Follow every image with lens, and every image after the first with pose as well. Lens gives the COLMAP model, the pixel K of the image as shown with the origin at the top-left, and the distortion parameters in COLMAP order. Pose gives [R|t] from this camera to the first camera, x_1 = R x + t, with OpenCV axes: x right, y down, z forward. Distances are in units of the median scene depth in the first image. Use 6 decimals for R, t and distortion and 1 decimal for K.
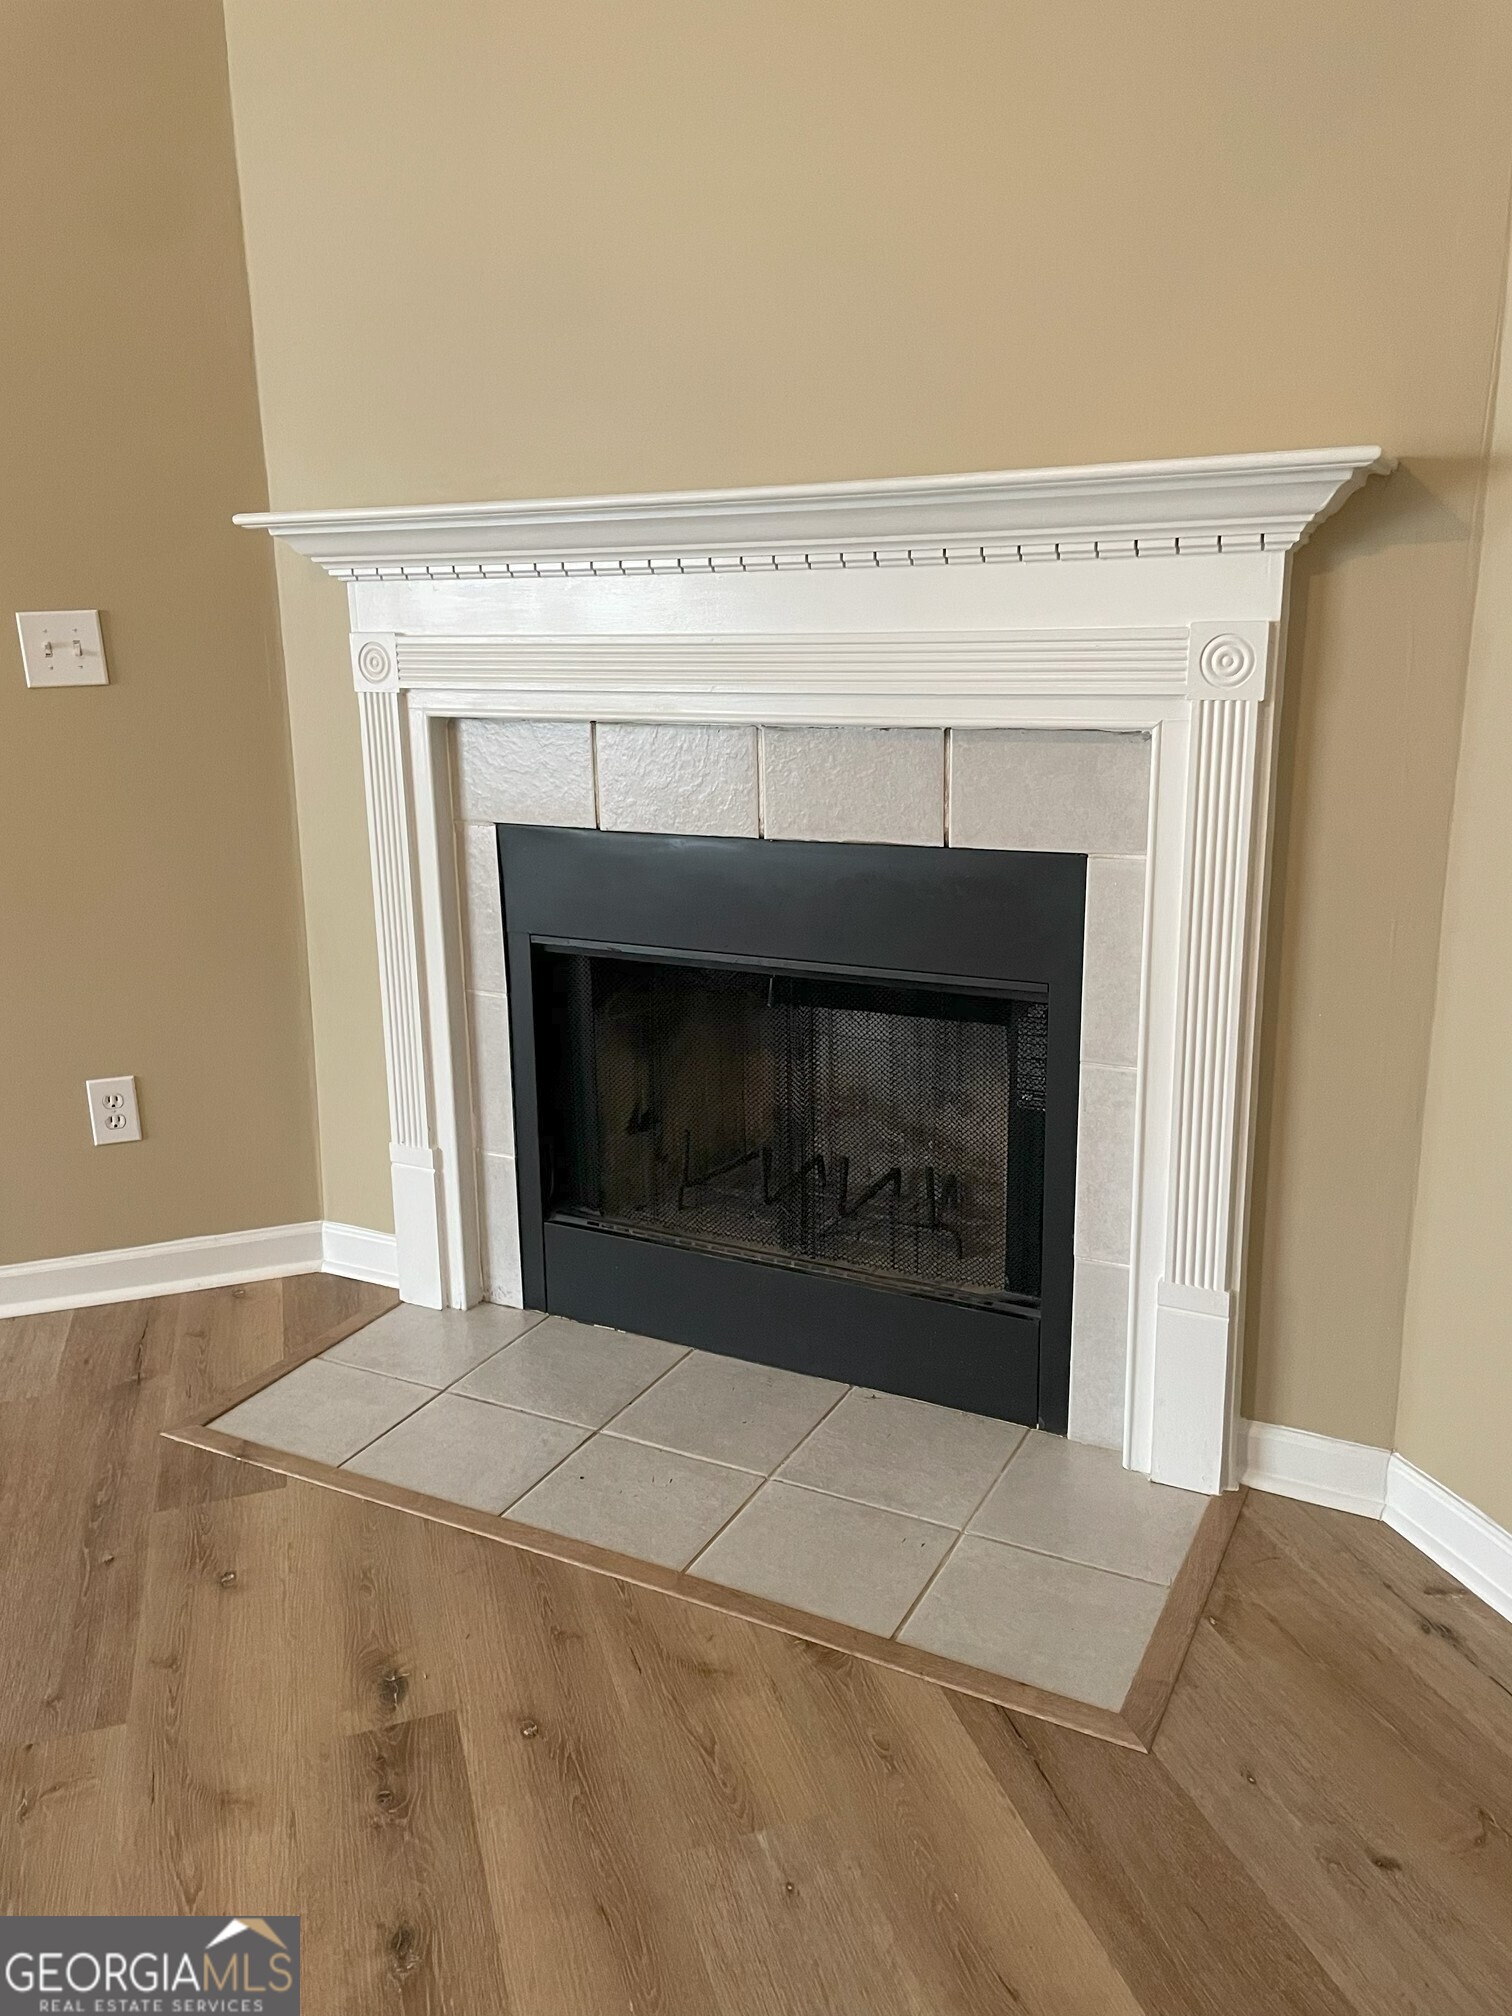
lens RADIAL K [[1511.0, 0, 763.4], [0, 1511.0, 986.7], [0, 0, 1]] dist [0.092824, -0.134799]
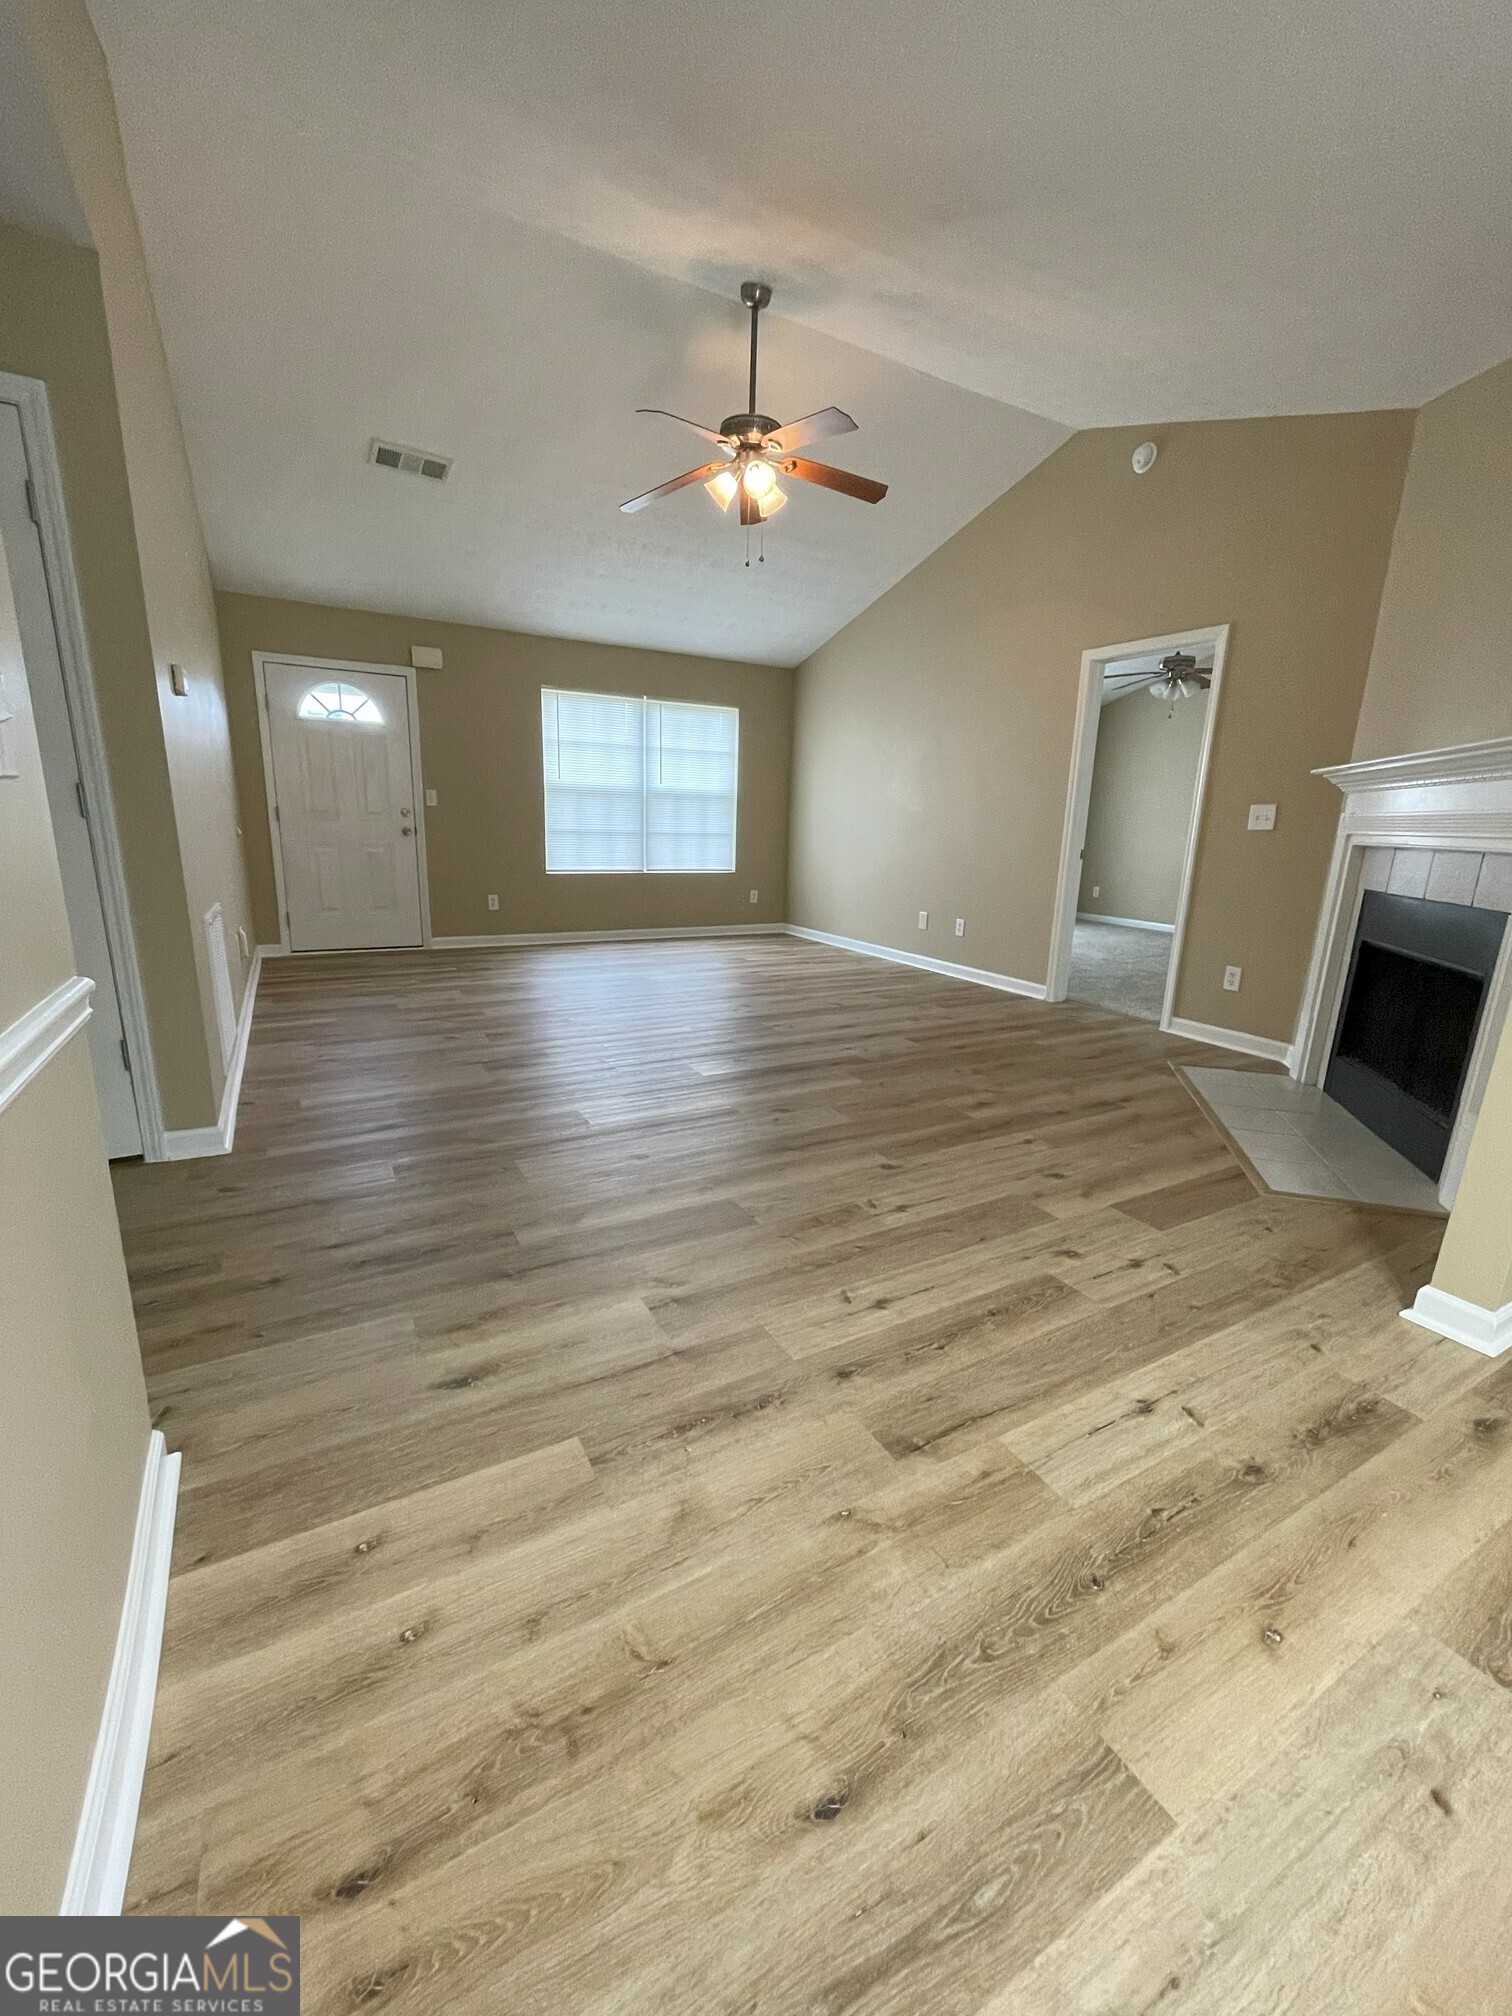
lens RADIAL K [[812.5, 0, 762.0], [0, 812.5, 1014.6], [0, 0, 1]] dist [0.001853, 0.000149]
pose [[0.196405, 0.253479, -0.947192, 0.953682], [-0.270042, 0.942633, 0.196264, 0.091720], [0.942604, 0.217235, 0.253588, -0.224609]]
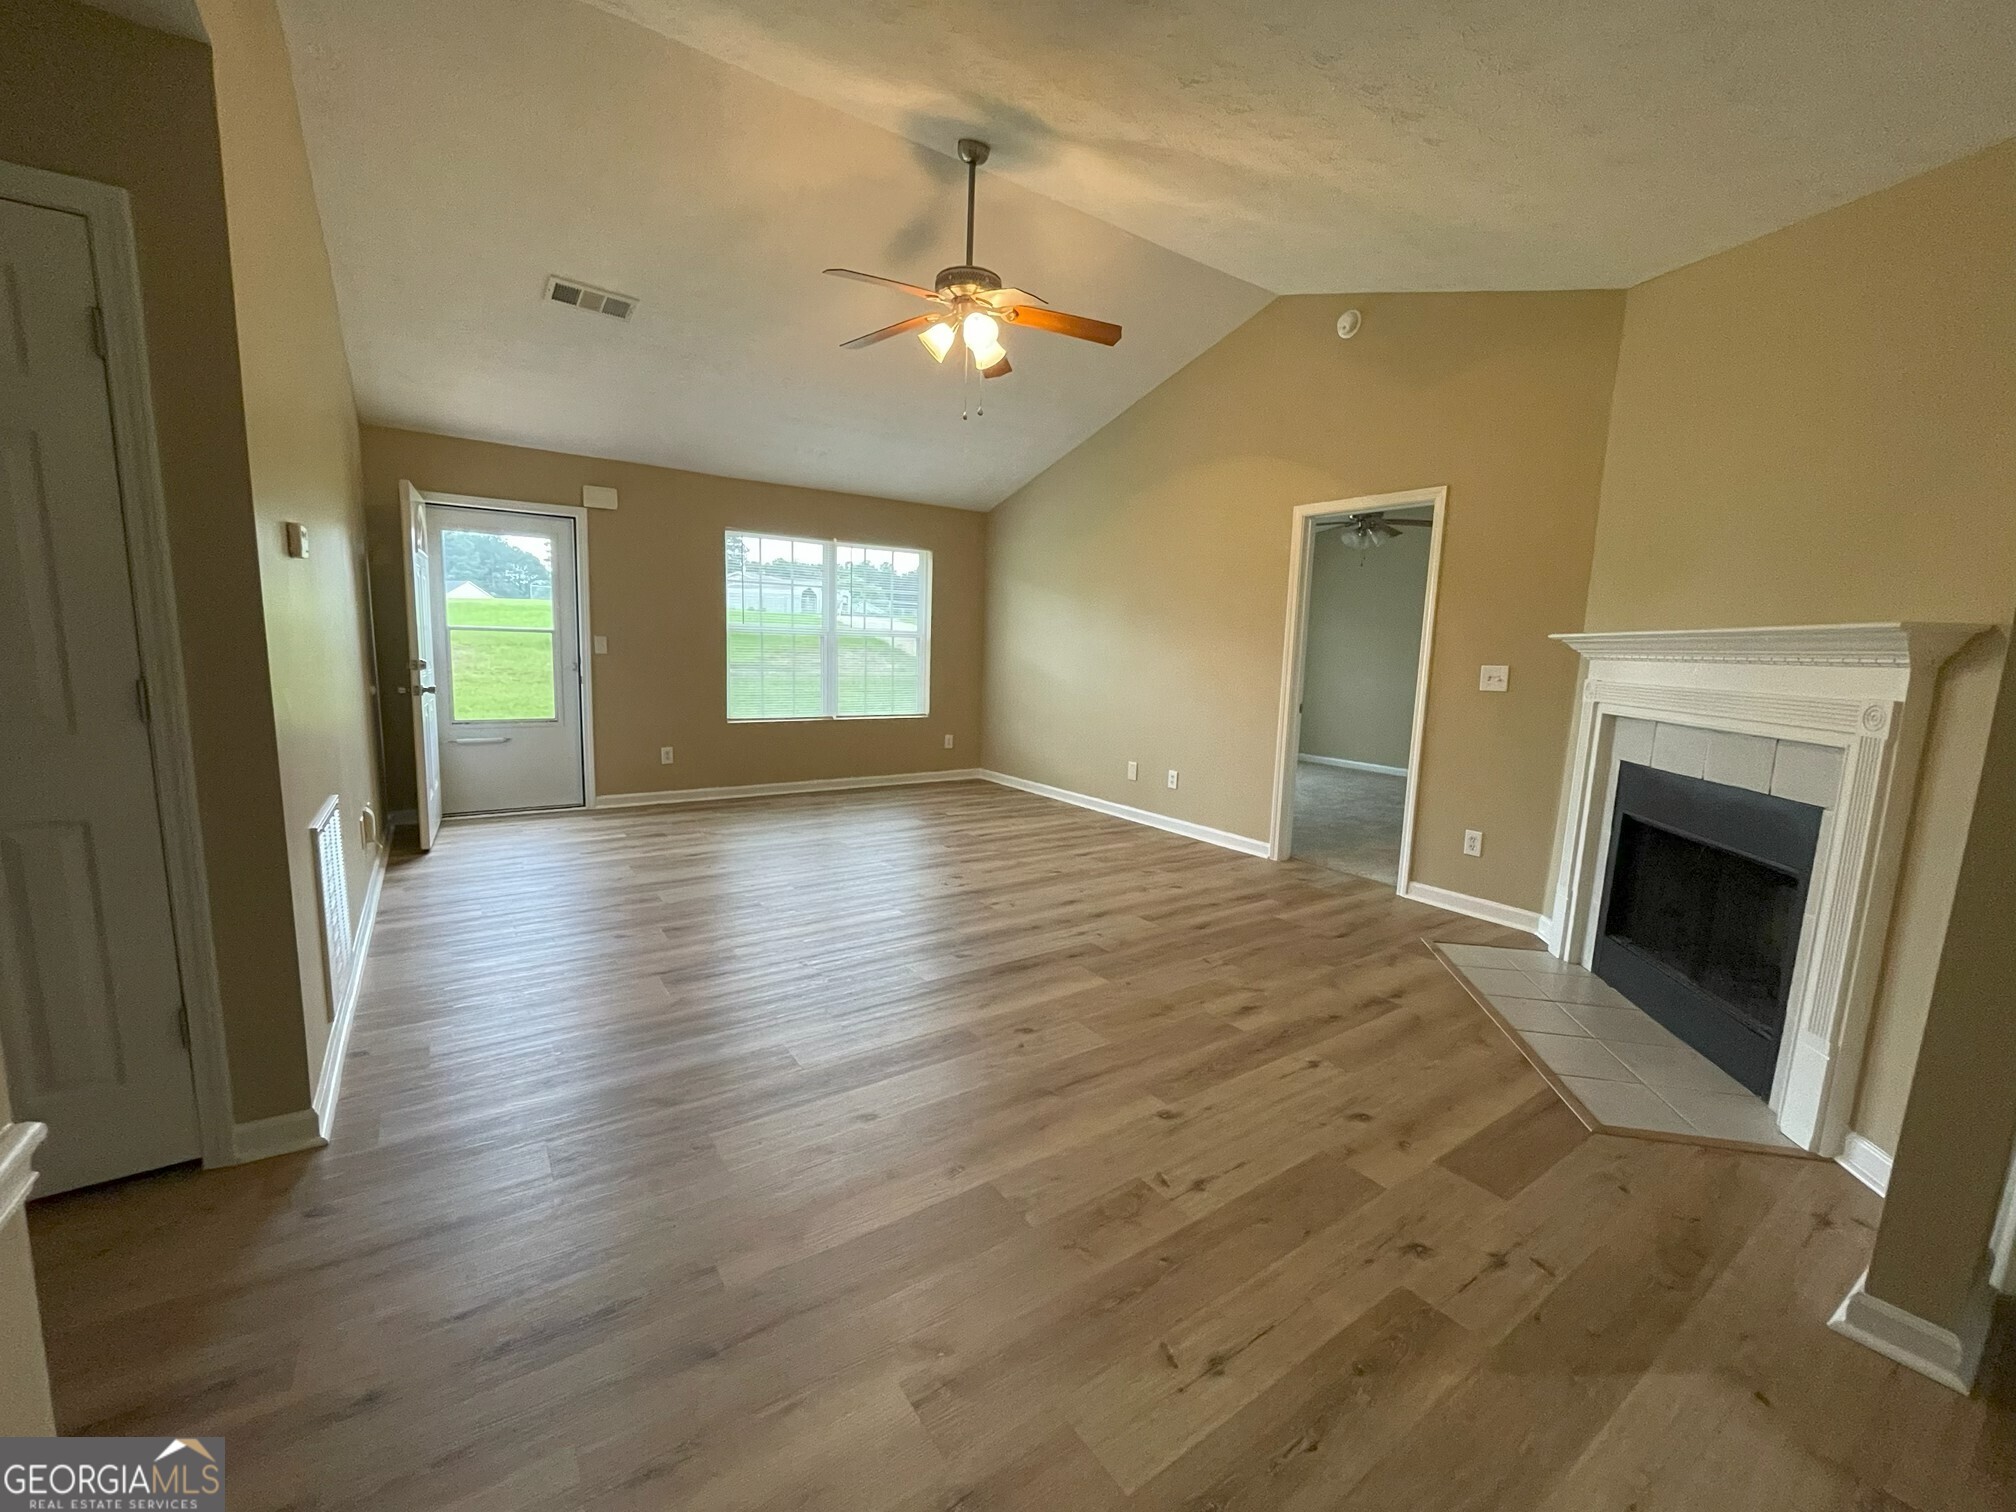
lens RADIAL K [[812.5, 0, 1008.0], [0, 812.5, 756.0], [0, 0, 1]] dist [0.001853, 0.000149]
pose [[0.285781, 0.158933, -0.945024, 0.759636], [-0.266831, 0.960349, 0.080819, 0.039239], [0.920397, 0.229065, 0.316858, -0.289958]]
